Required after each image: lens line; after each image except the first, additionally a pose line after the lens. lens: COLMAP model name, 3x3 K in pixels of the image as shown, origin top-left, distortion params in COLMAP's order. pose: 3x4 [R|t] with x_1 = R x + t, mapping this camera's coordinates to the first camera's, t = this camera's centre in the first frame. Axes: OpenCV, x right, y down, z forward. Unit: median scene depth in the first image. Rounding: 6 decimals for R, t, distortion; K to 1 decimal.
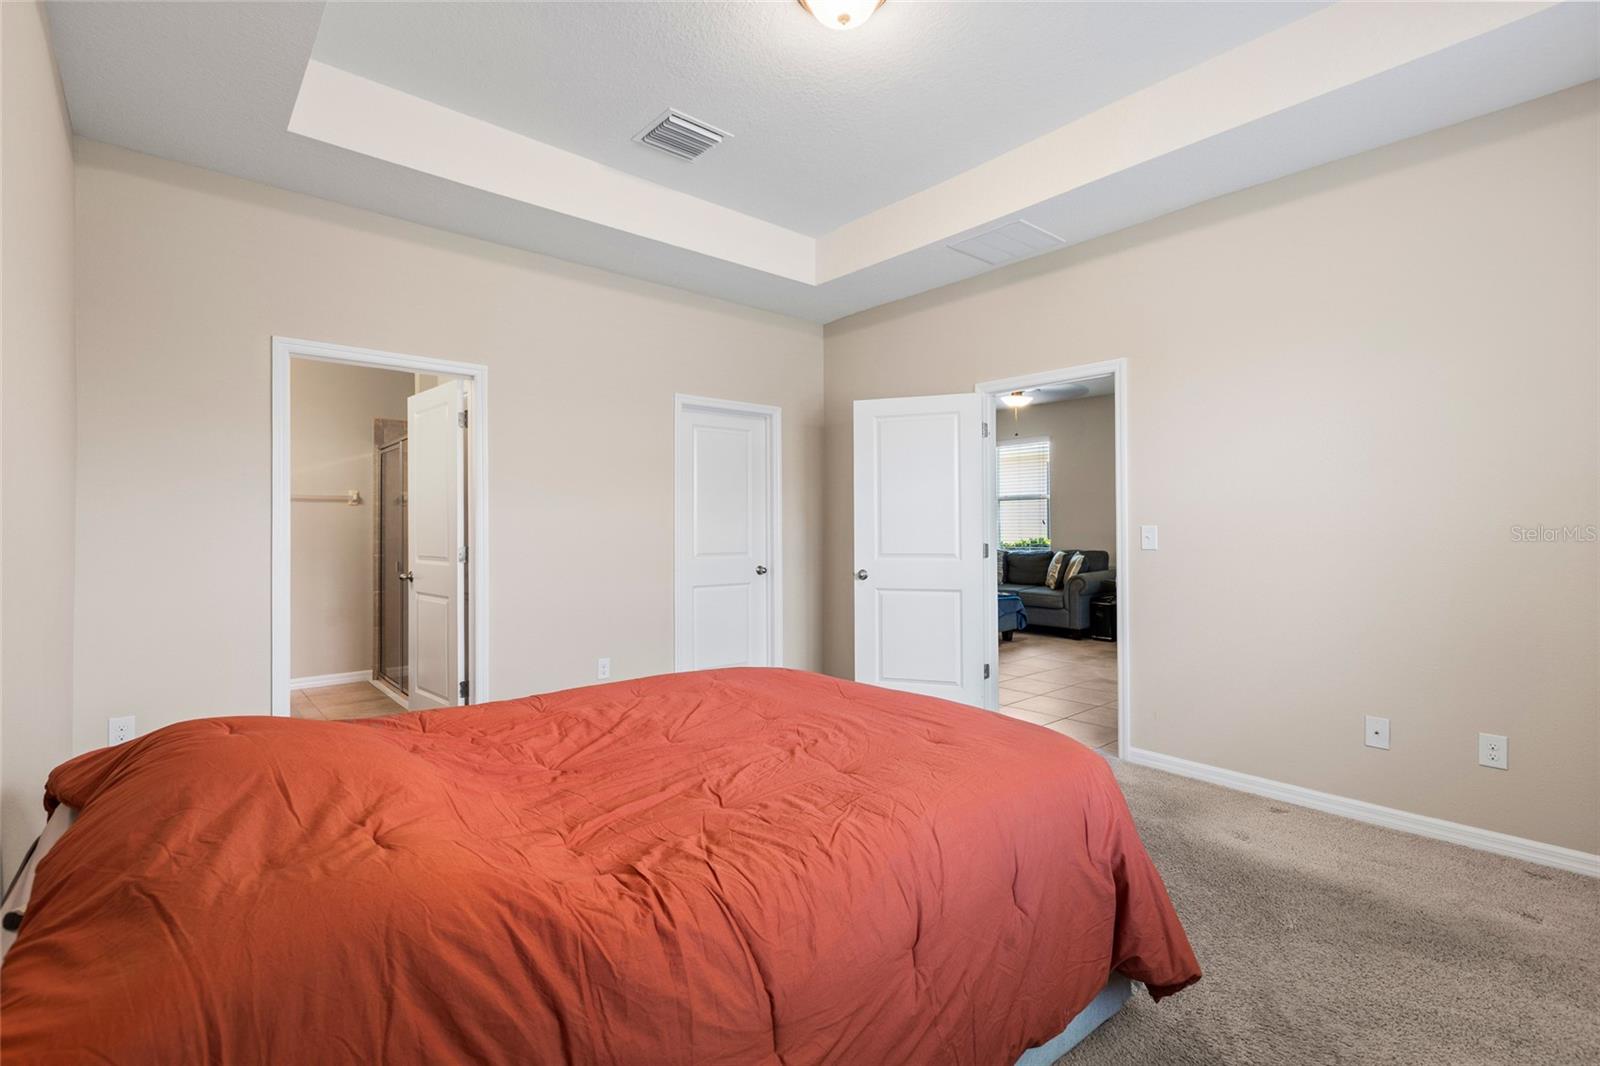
lens RADIAL K [[743.7, 0, 801.1], [0, 743.7, 525.3], [0, 0, 1]] dist [0.007740, -0.001982]
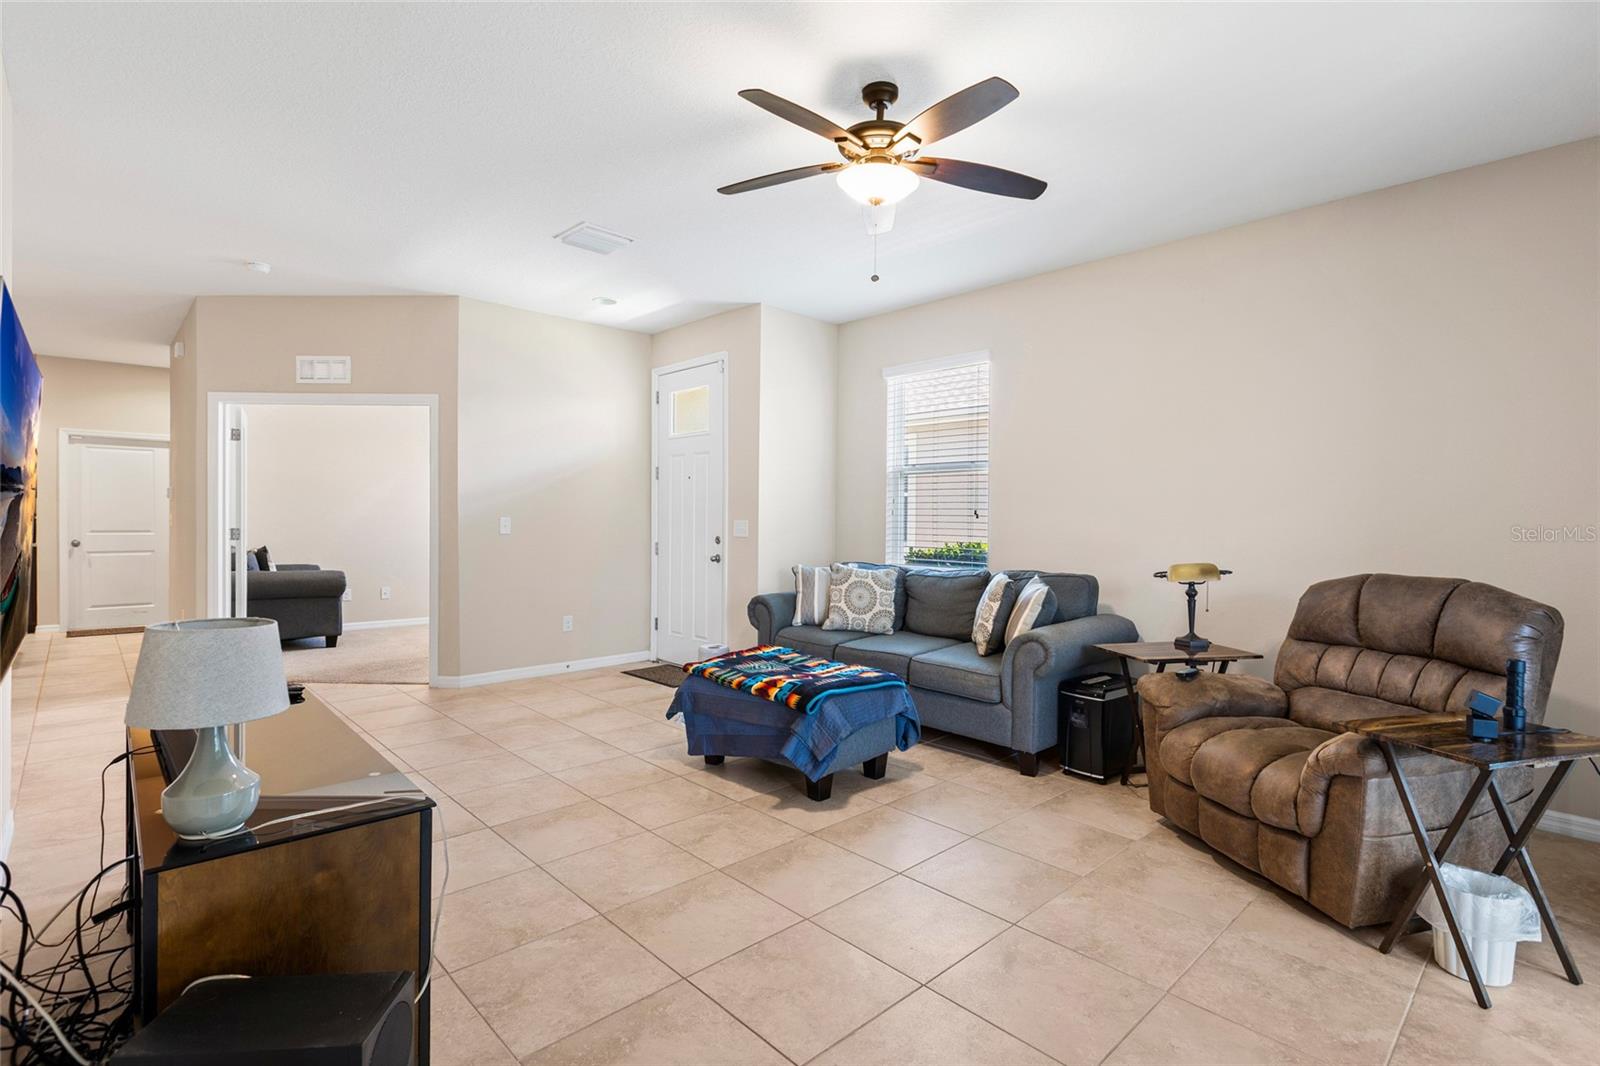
lens RADIAL K [[743.7, 0, 803.1], [0, 743.7, 532.8], [0, 0, 1]] dist [0.007740, -0.001982]
pose [[0.999542, 0.009822, 0.028615, 0.209259], [-0.010433, 0.999719, 0.021287, -0.001584], [-0.028398, -0.021576, 0.999364, 0.528716]]
